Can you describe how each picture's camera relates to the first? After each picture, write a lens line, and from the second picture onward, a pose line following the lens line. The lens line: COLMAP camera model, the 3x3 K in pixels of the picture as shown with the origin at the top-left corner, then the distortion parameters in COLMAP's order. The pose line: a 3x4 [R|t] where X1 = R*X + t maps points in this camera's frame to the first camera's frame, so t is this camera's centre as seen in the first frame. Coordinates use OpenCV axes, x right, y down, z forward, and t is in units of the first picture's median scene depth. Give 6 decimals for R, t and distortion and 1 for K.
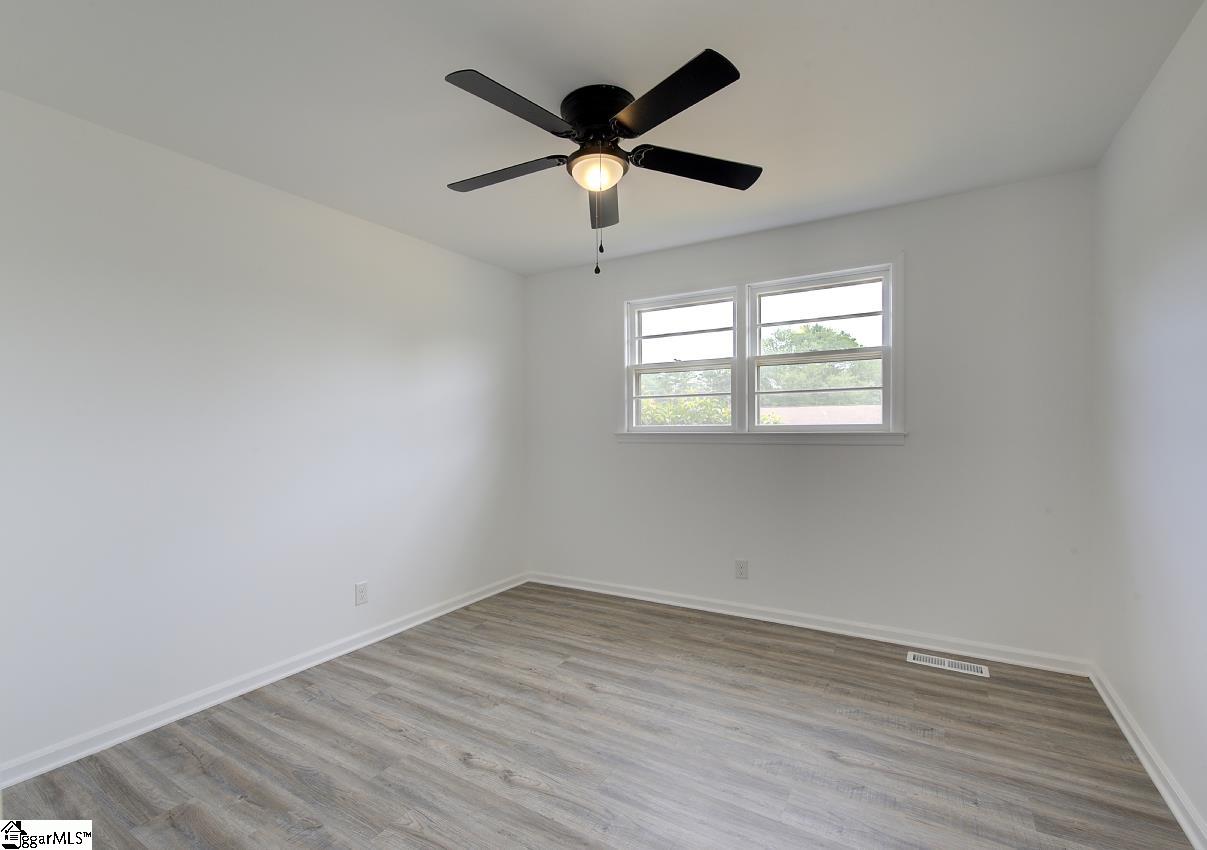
lens RADIAL K [[592.1, 0, 602.5], [0, 592.1, 419.0], [0, 0, 1]] dist [0.000147, 0.000400]
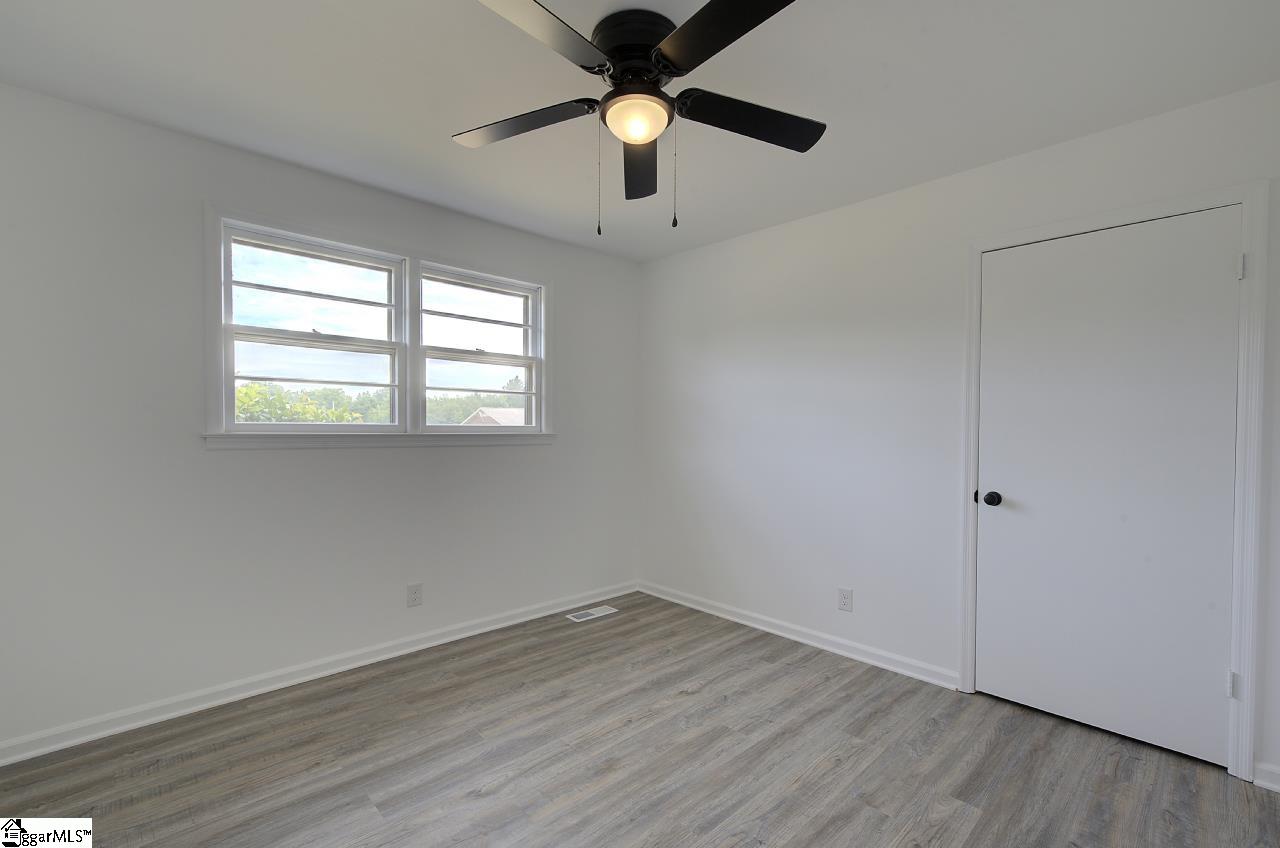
lens RADIAL K [[561.0, 0, 649.8], [0, 561.0, 419.2], [0, 0, 1]] dist [-0.001479, 0.000407]
pose [[0.221990, 0.027309, 0.974666, -0.574614], [-0.021333, 0.999504, -0.023147, 0.017460], [-0.974815, -0.015654, 0.222463, 0.599473]]
